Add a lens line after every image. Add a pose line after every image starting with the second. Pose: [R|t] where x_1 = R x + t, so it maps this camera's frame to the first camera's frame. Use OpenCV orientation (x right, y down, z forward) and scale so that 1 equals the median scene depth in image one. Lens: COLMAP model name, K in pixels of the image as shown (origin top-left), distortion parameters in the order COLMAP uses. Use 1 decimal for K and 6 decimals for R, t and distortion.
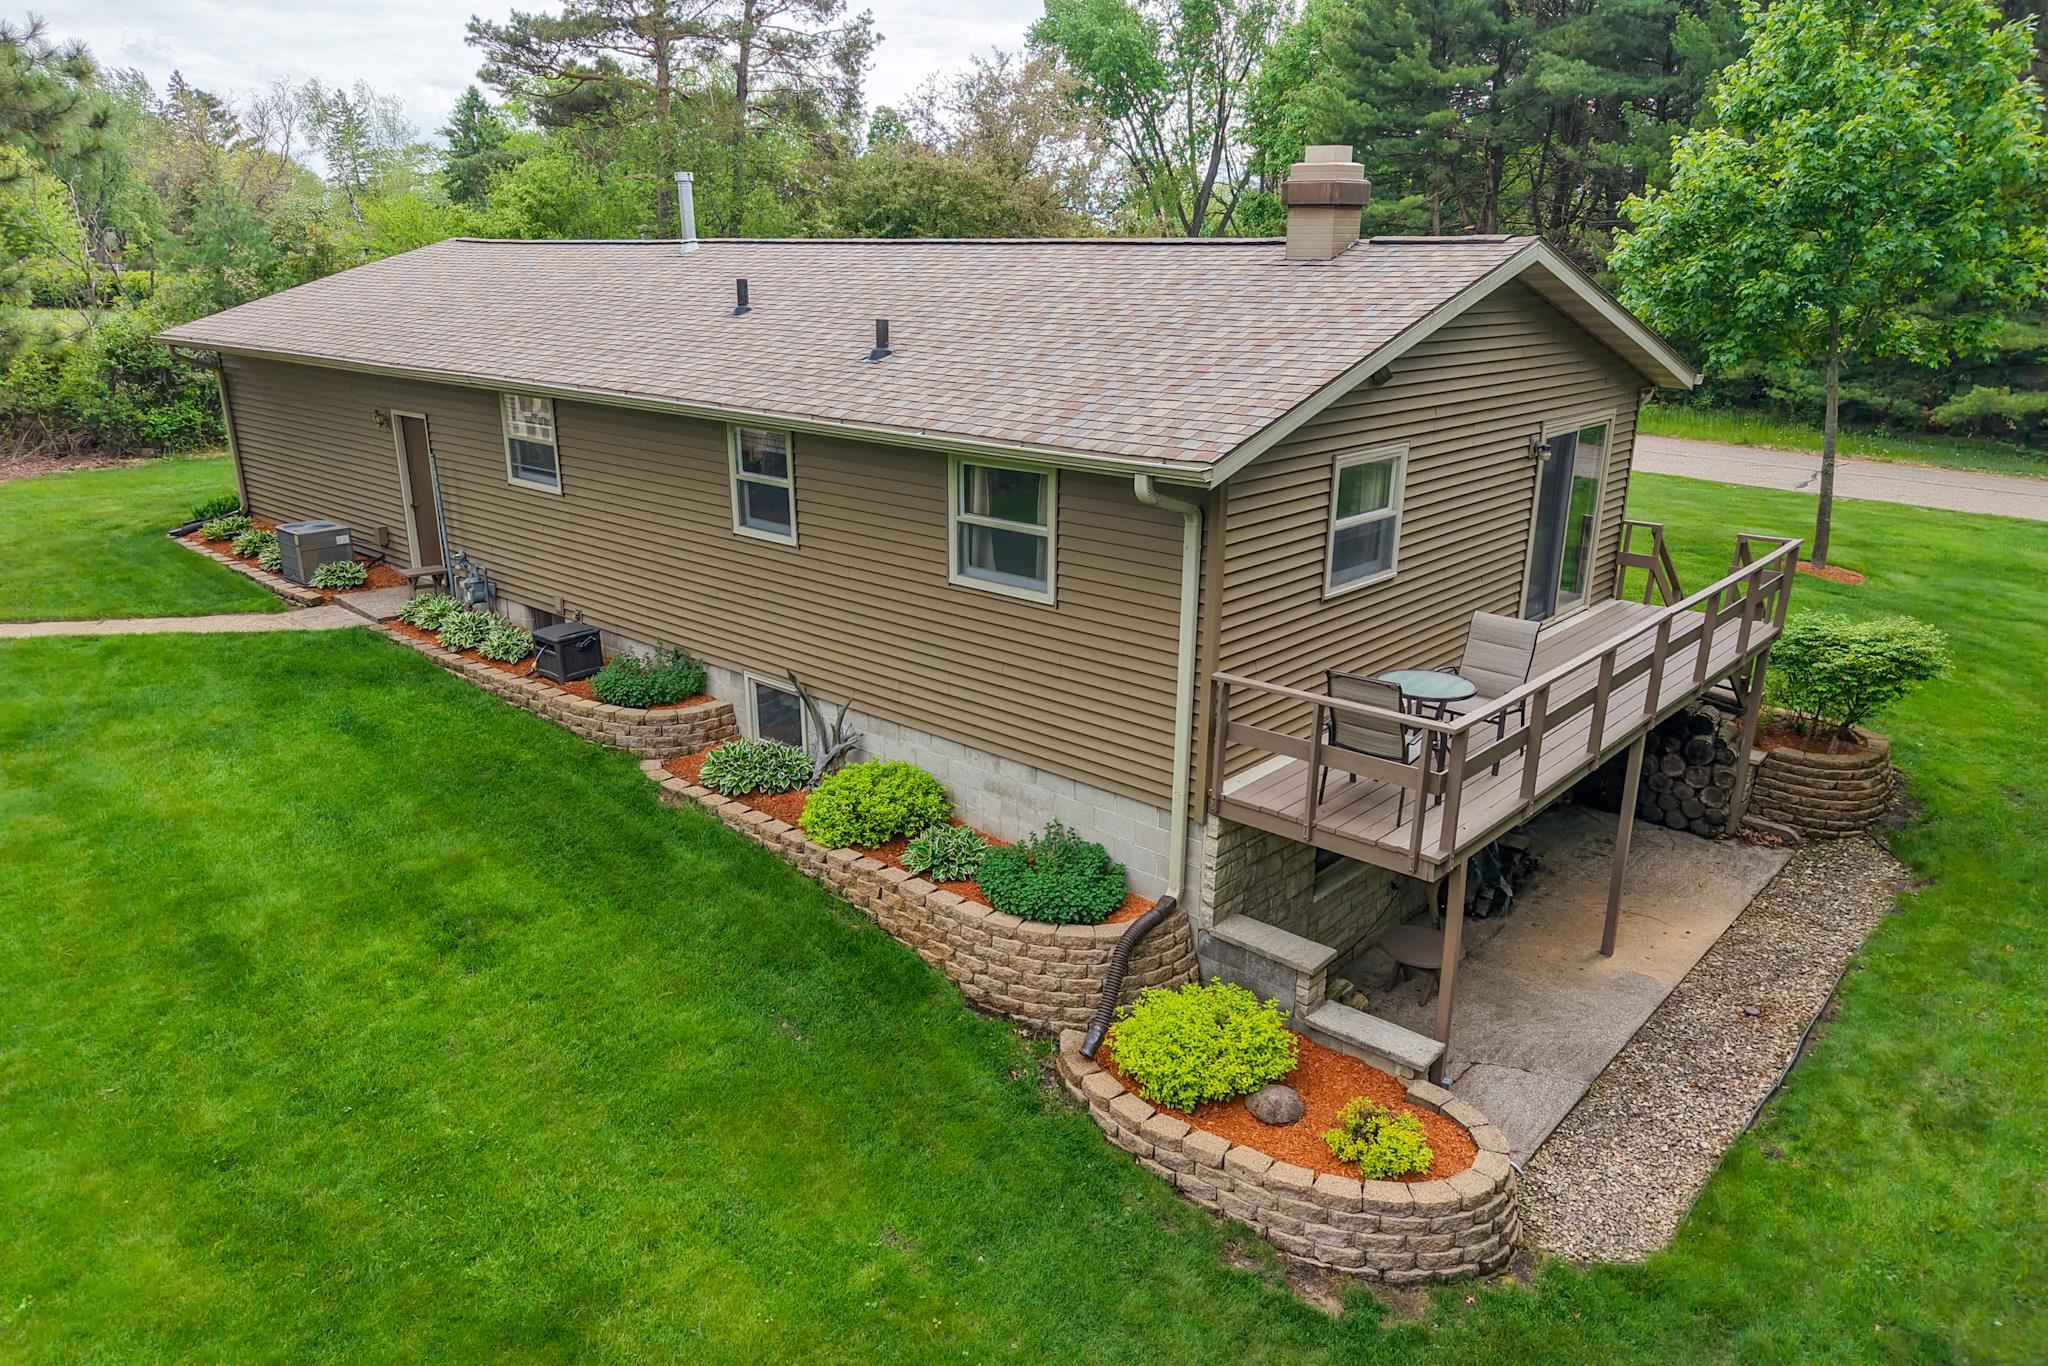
lens RADIAL K [[1396.5, 0, 1021.1], [0, 1396.5, 739.7], [0, 0, 1]] dist [0.052631, -0.047518]
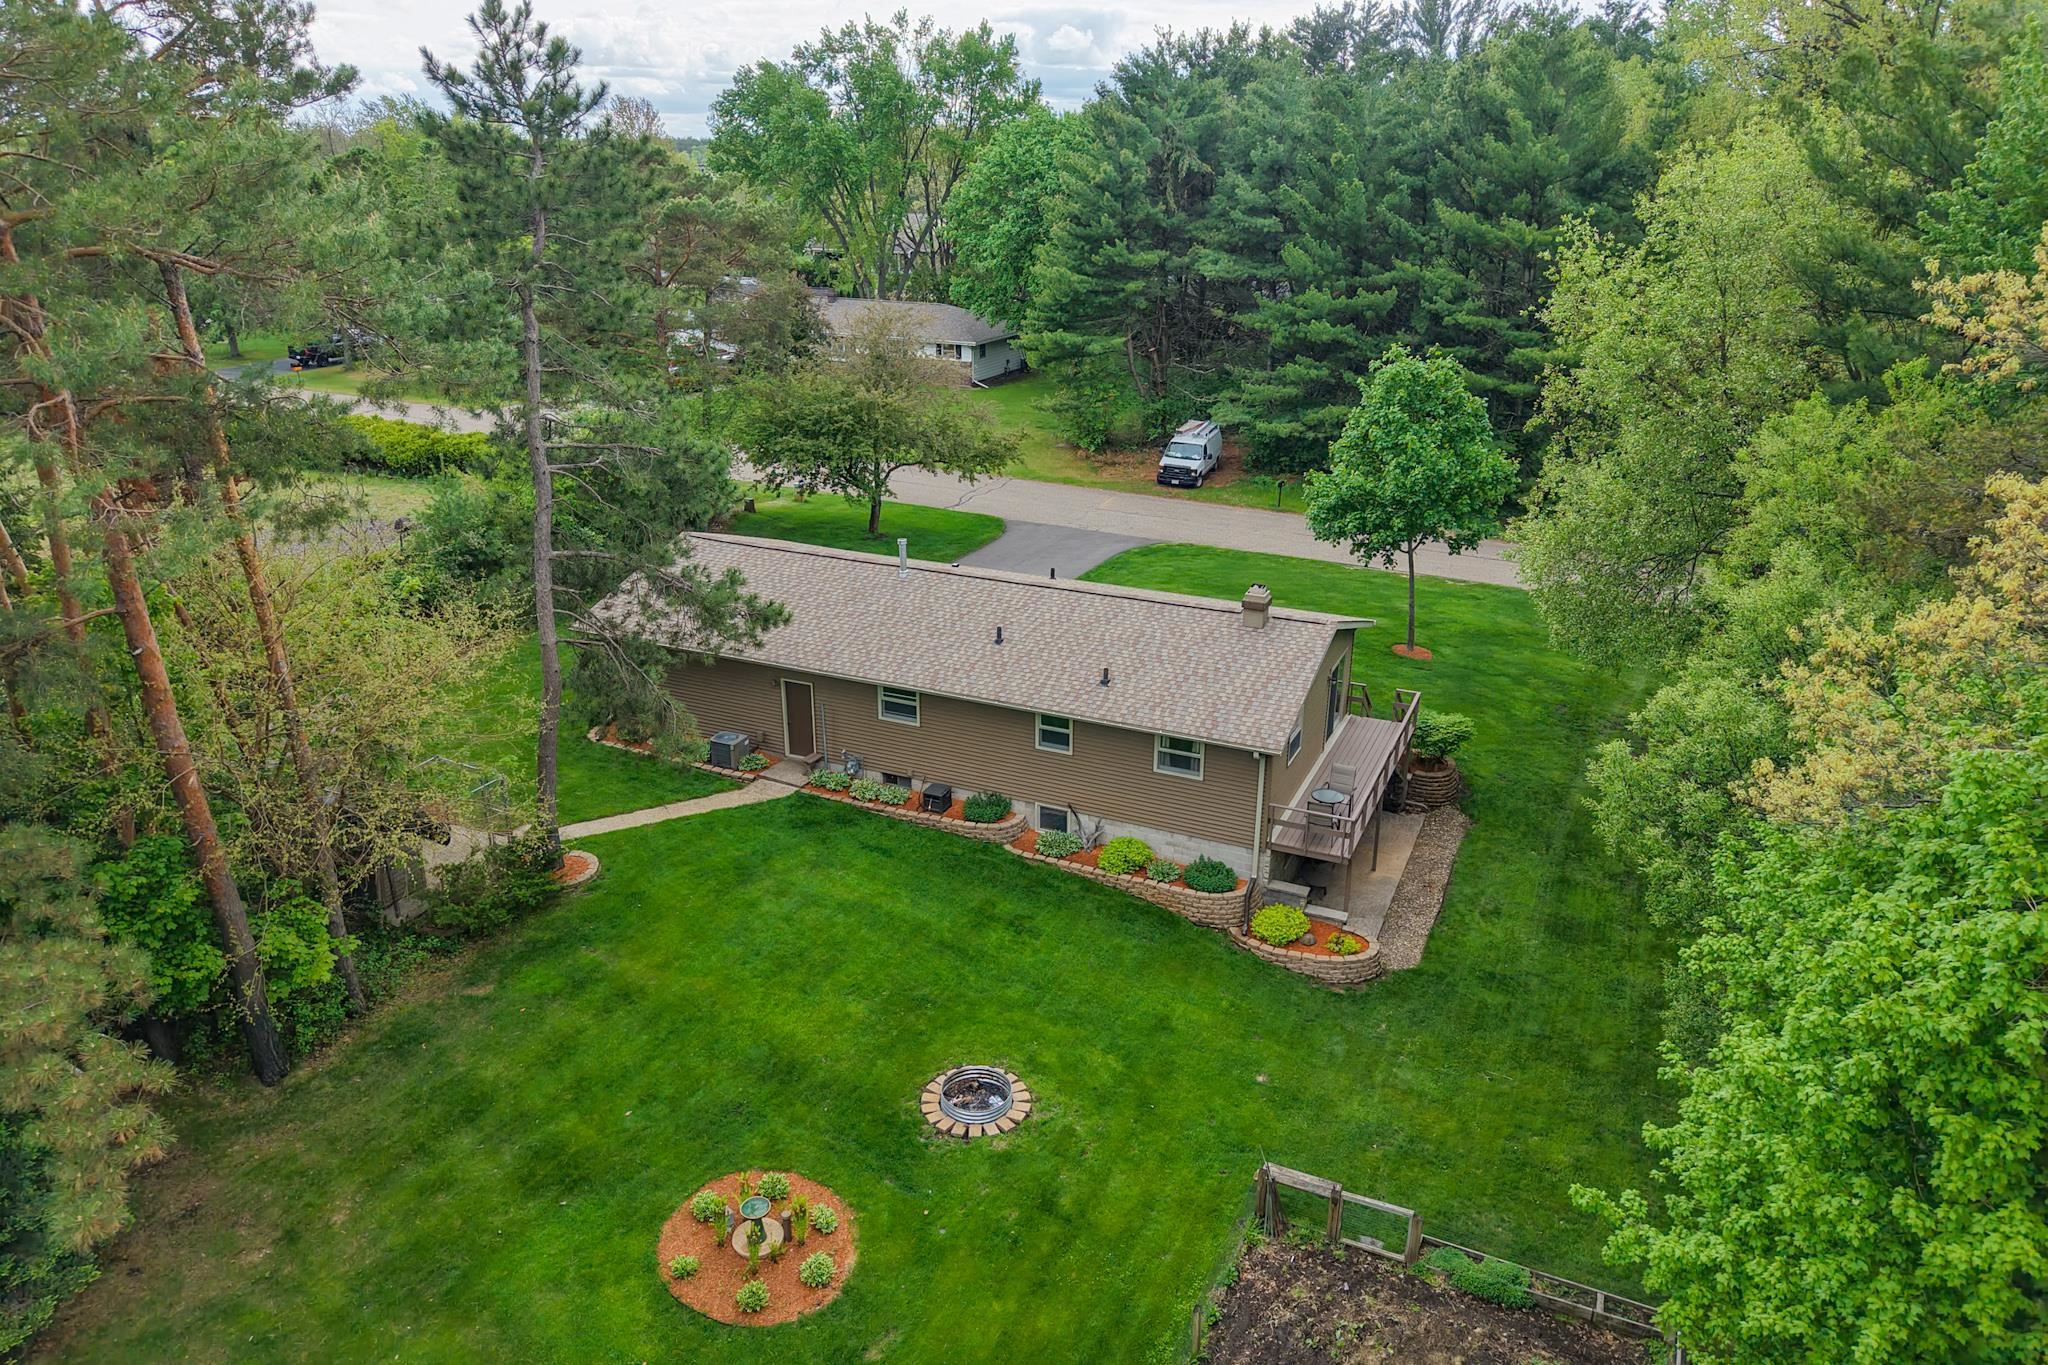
lens RADIAL K [[1396.5, 0, 1021.1], [0, 1396.5, 739.2], [0, 0, 1]] dist [0.052631, -0.047518]
pose [[0.956661, -0.117009, 0.266662, -0.985585], [0.098301, 0.991731, 0.082506, -0.413342], [-0.274111, -0.052717, 0.960252, -1.478119]]
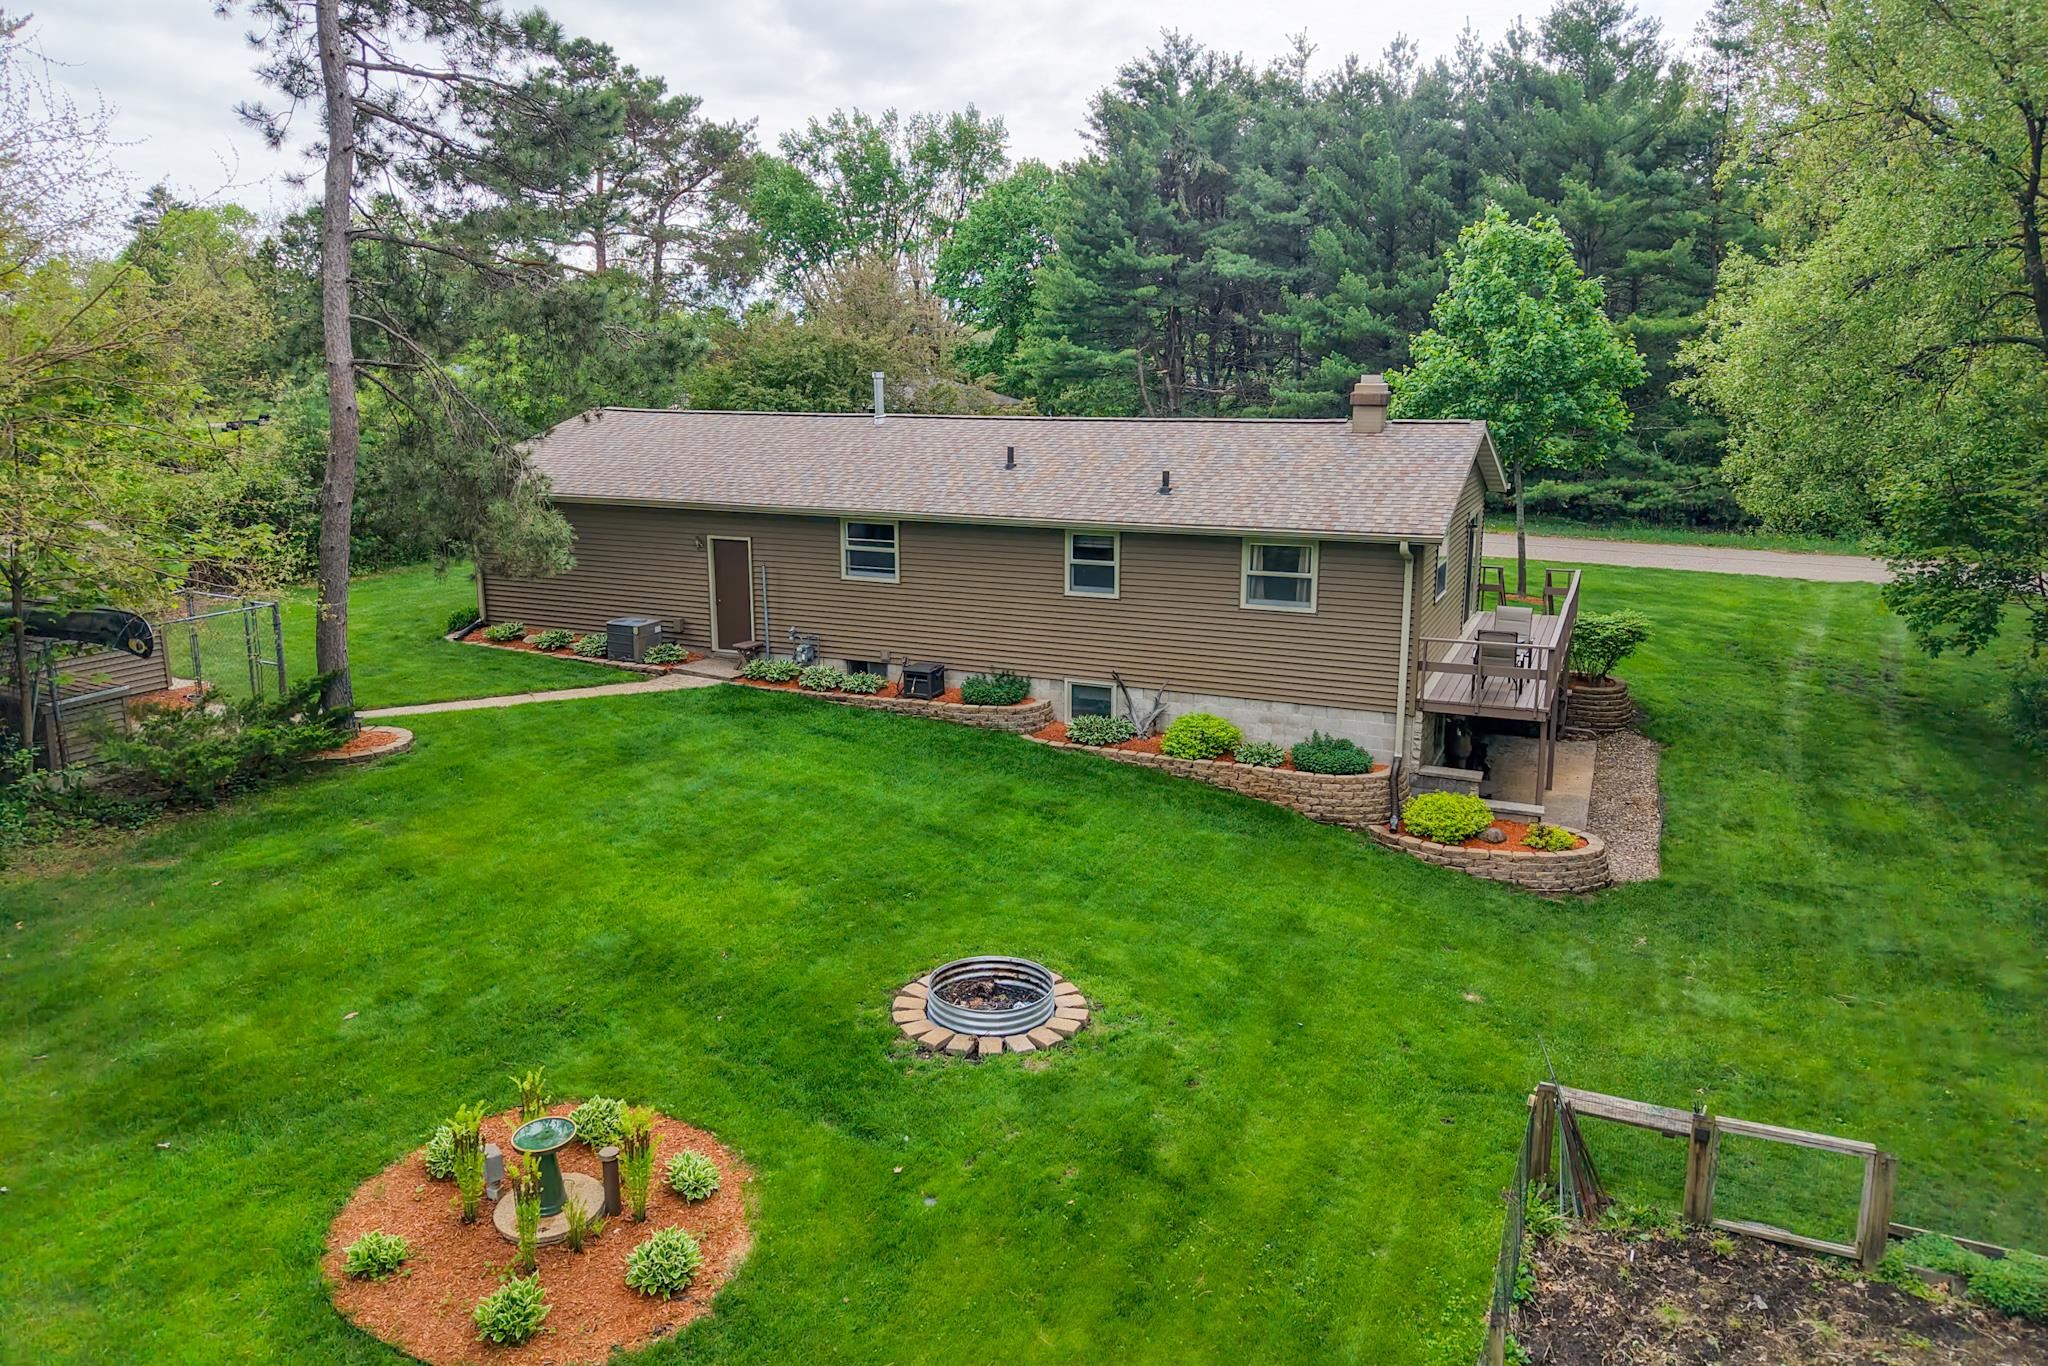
lens RADIAL K [[1400.8, 0, 1024.0], [0, 1400.8, 683.0], [0, 0, 1]] dist [0.033445, -0.028032]
pose [[0.953003, -0.073386, 0.293938, -0.855297], [0.105638, 0.989820, -0.095375, 0.127566], [-0.283946, 0.121943, 0.951054, -0.647102]]
